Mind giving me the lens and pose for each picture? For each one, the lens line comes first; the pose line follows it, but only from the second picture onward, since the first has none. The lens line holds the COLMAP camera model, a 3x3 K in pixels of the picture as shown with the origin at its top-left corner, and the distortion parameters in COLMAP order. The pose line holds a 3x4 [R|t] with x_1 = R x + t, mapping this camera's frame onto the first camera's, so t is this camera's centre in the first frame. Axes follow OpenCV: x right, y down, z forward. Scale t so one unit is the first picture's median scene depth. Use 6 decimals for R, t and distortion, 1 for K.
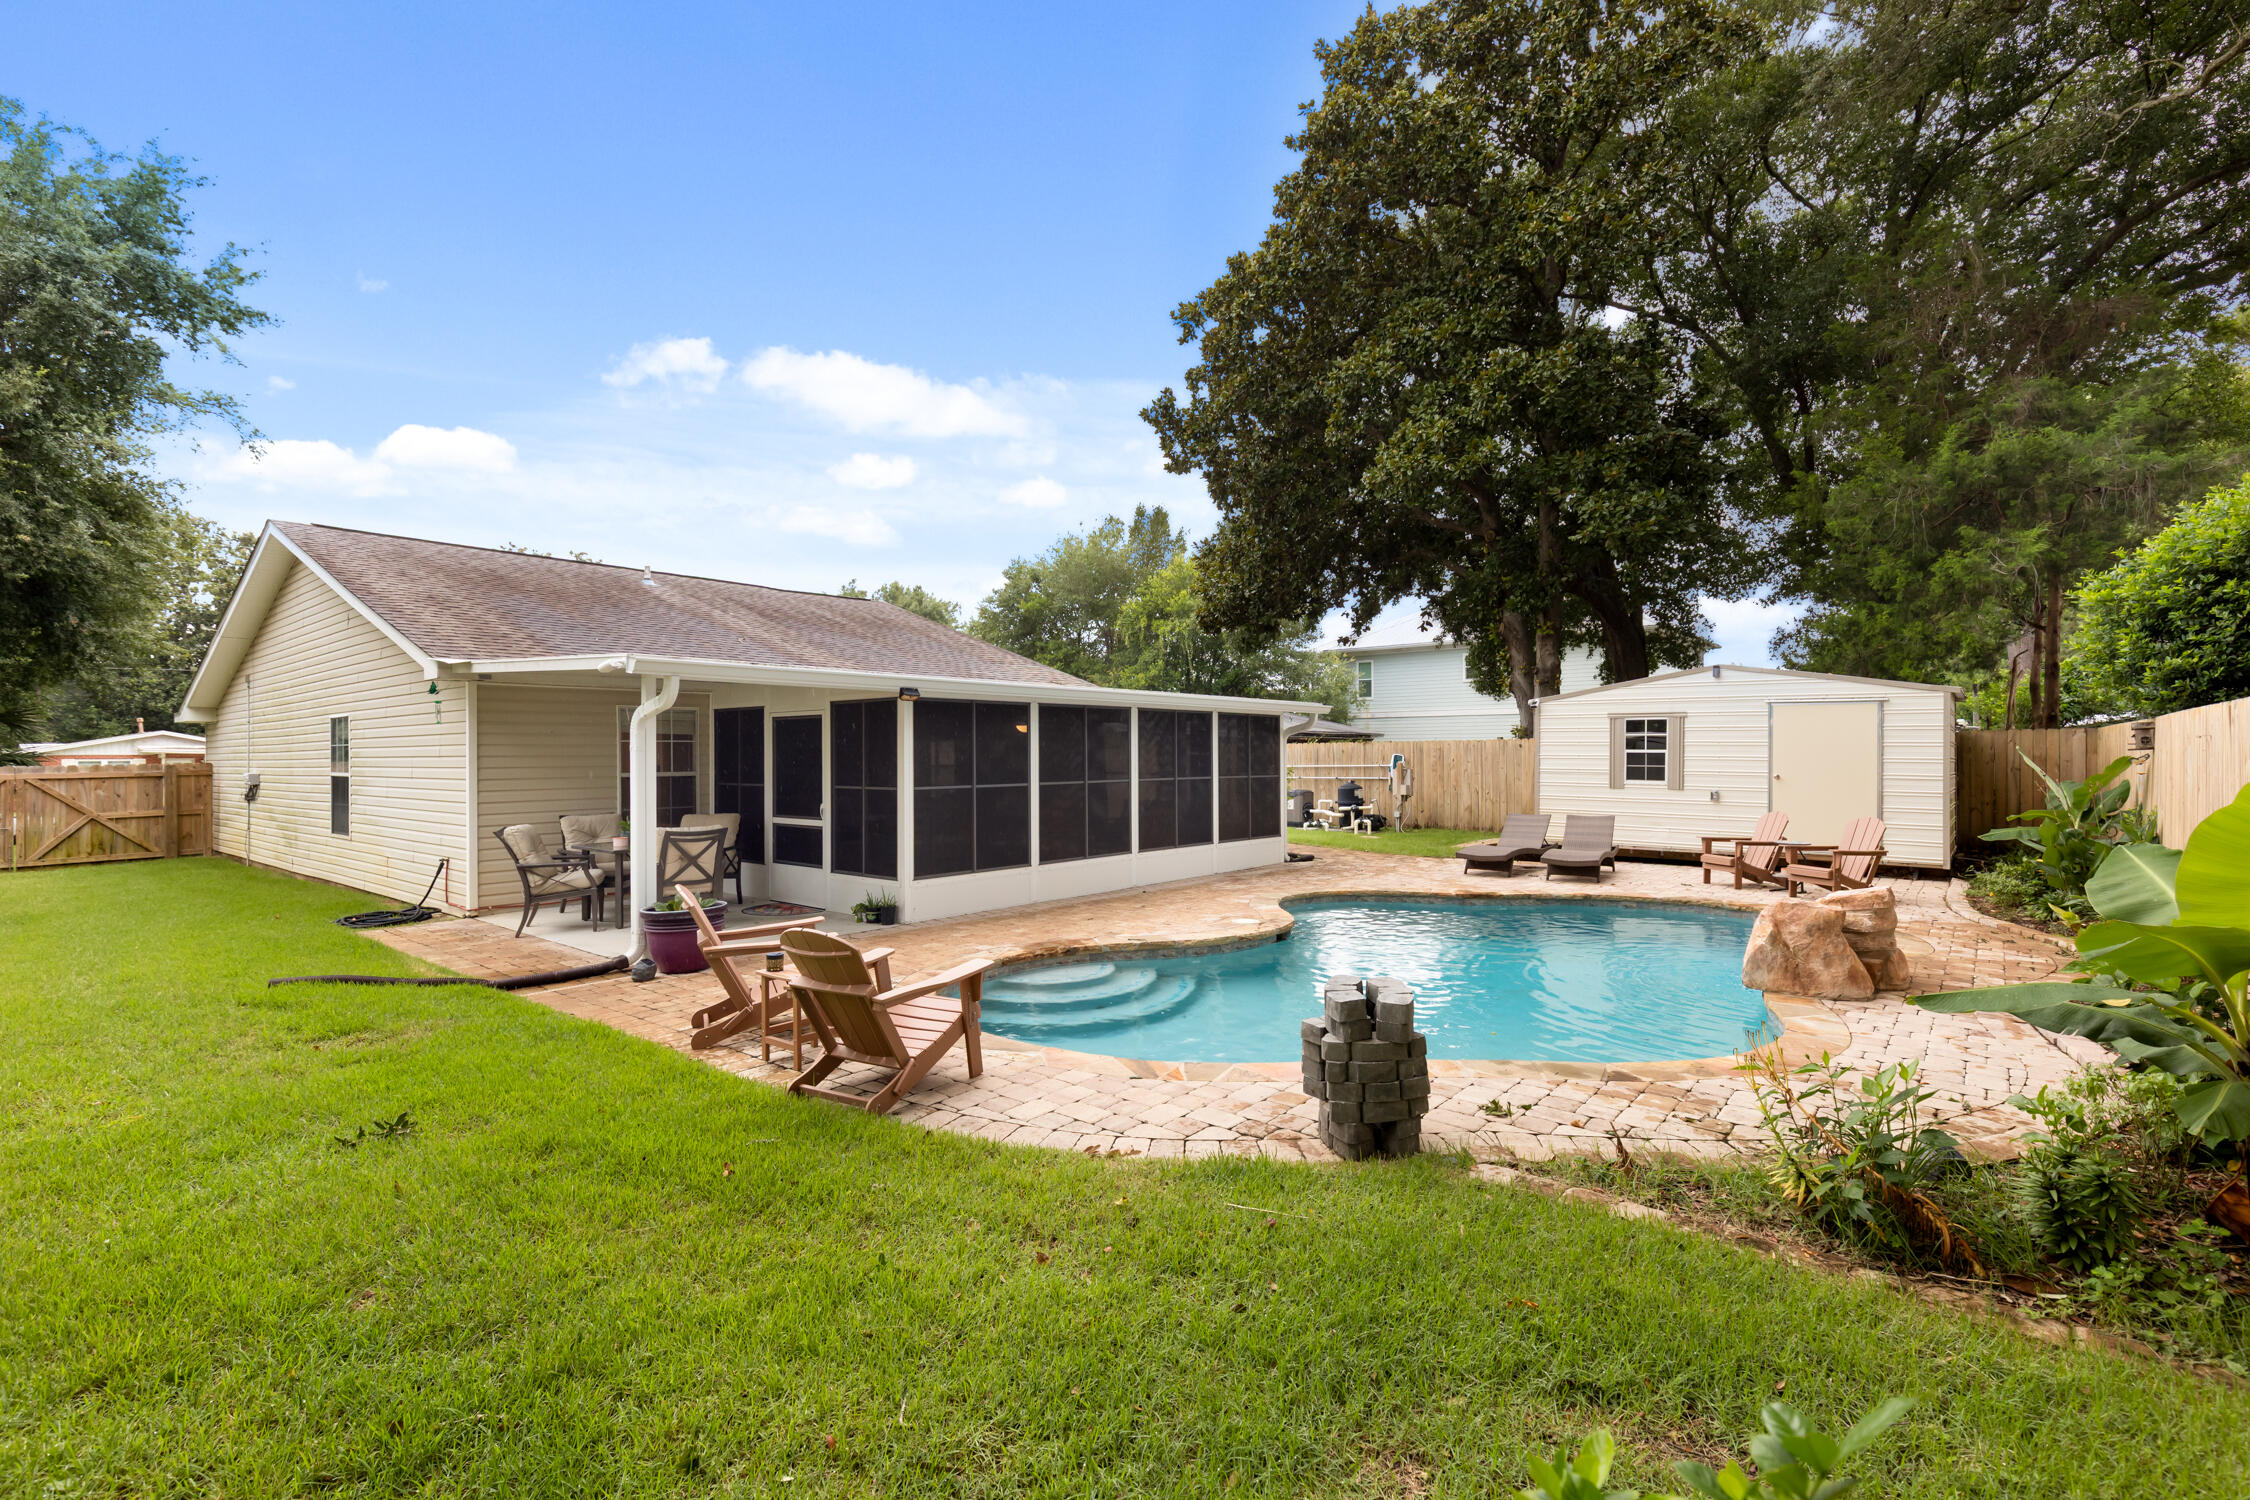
lens RADIAL K [[1040.3, 0, 1120.4], [0, 1040.3, 756.6], [0, 0, 1]] dist [0.014686, -0.002069]
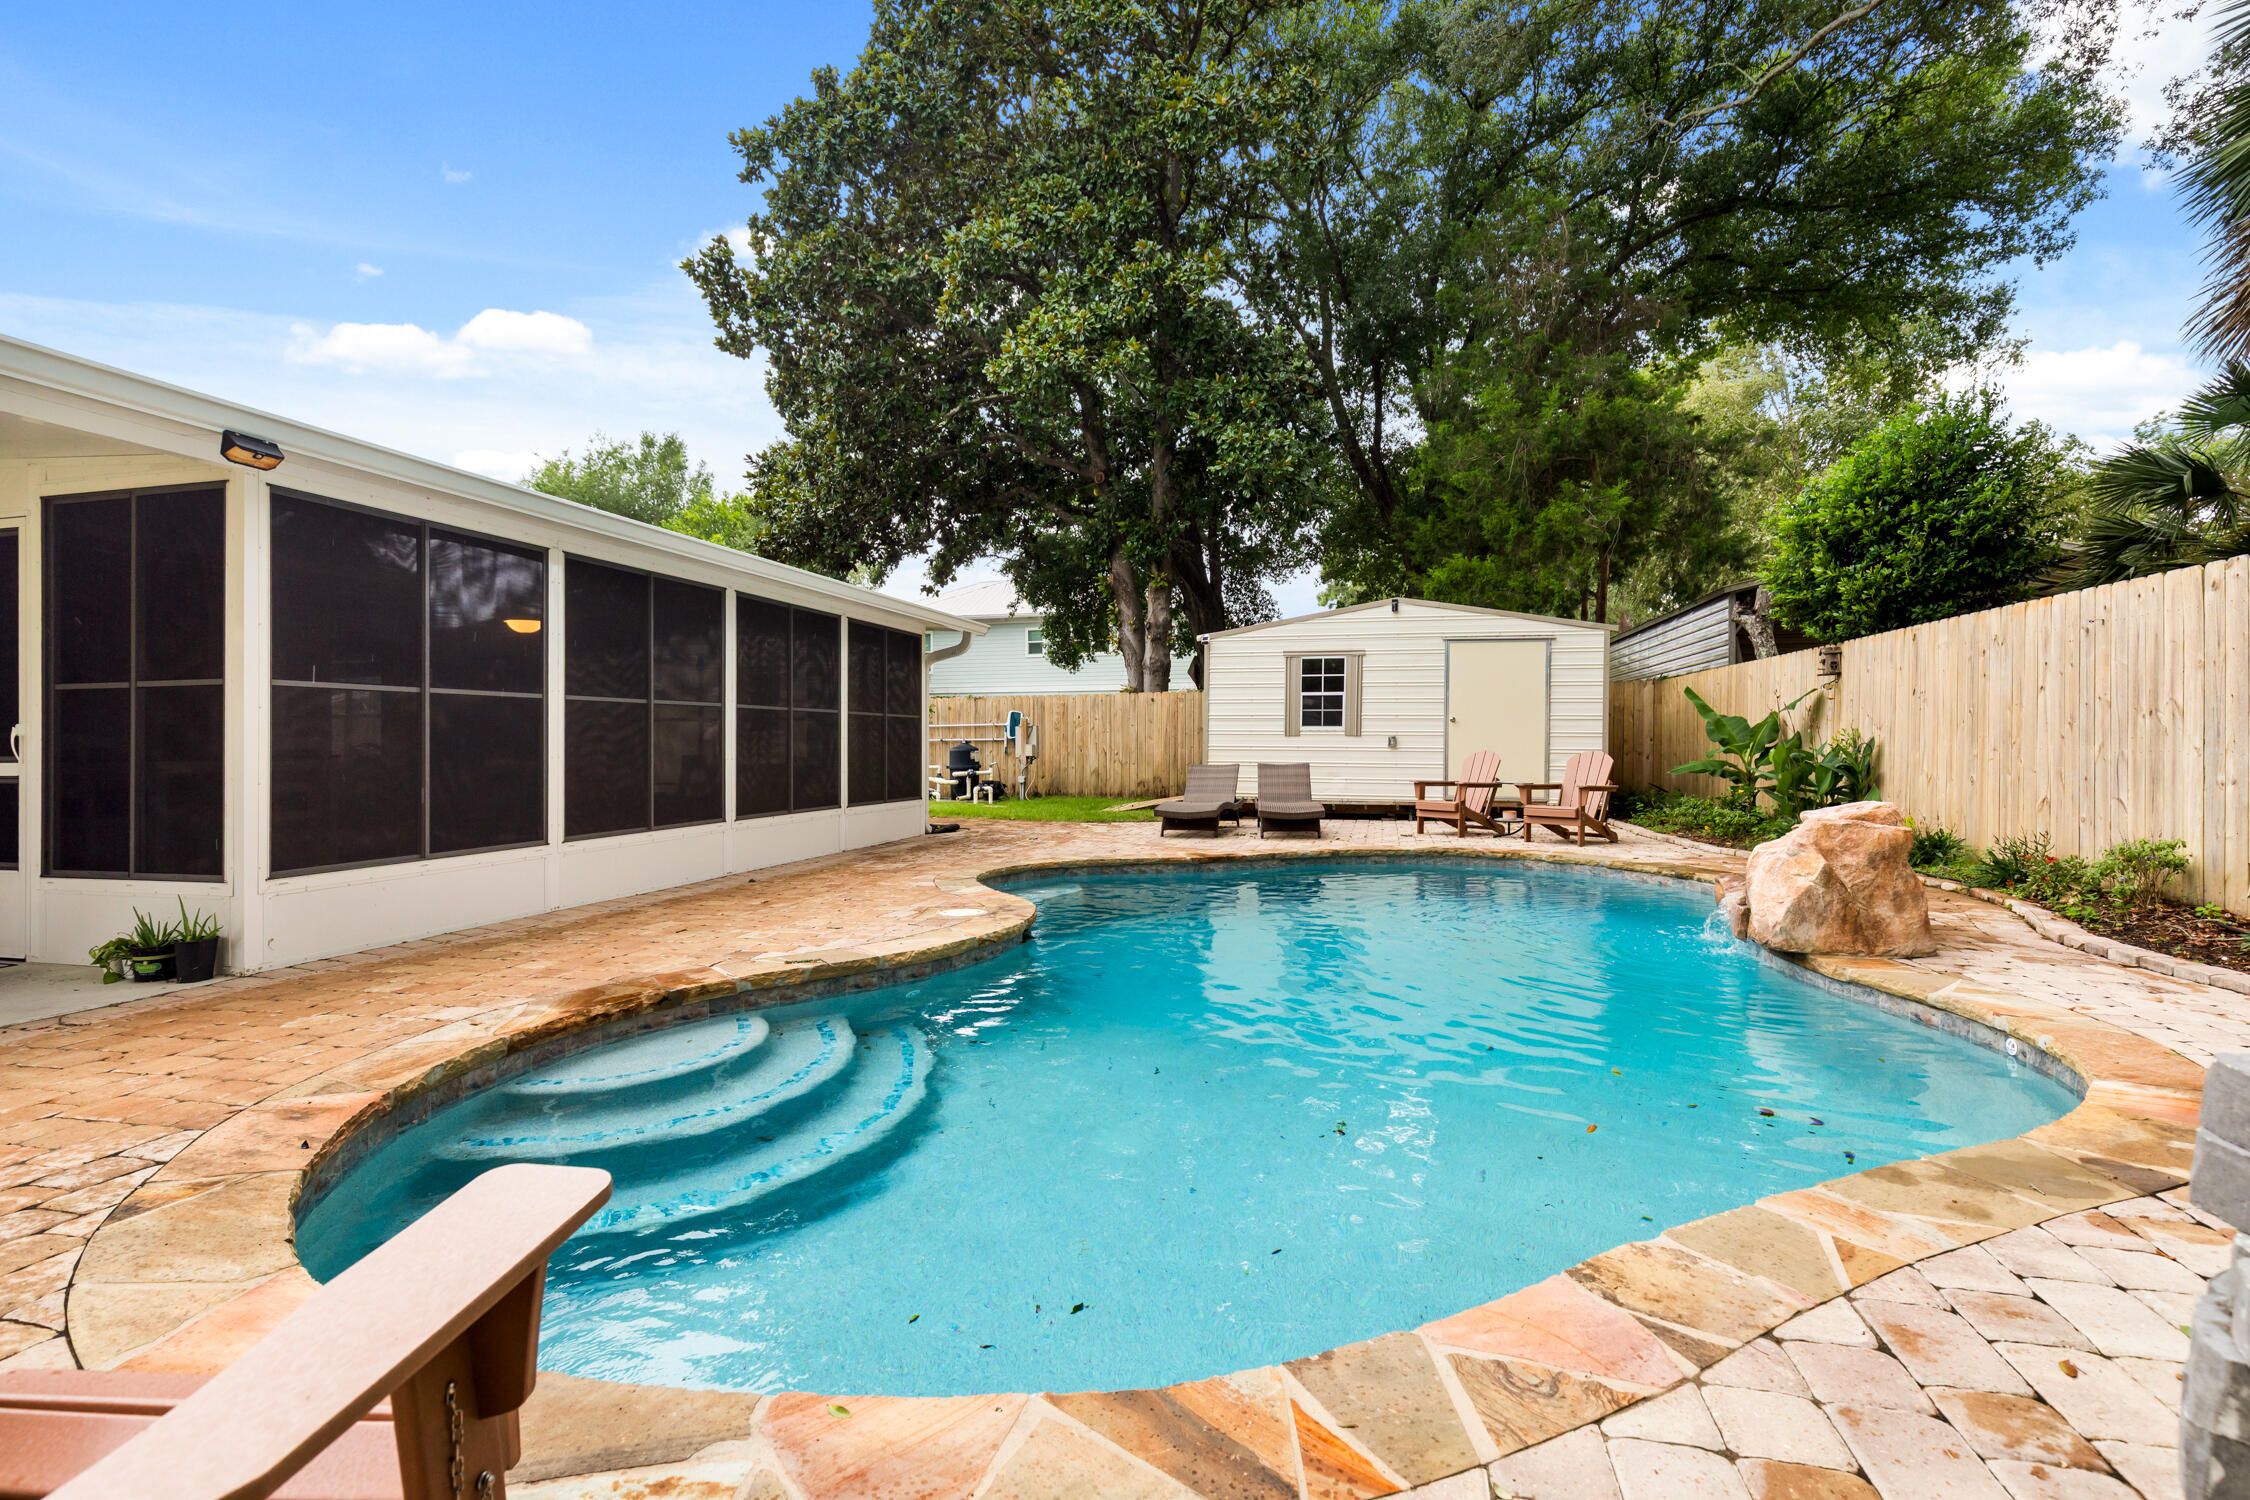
lens RADIAL K [[1040.3, 0, 1123.3], [0, 1040.3, 728.8], [0, 0, 1]] dist [0.014686, -0.002069]
pose [[0.897486, 0.005190, 0.441012, -0.042946], [0.004042, 0.999792, -0.019992, 0.042552], [-0.441024, 0.019725, 0.897278, 0.278112]]
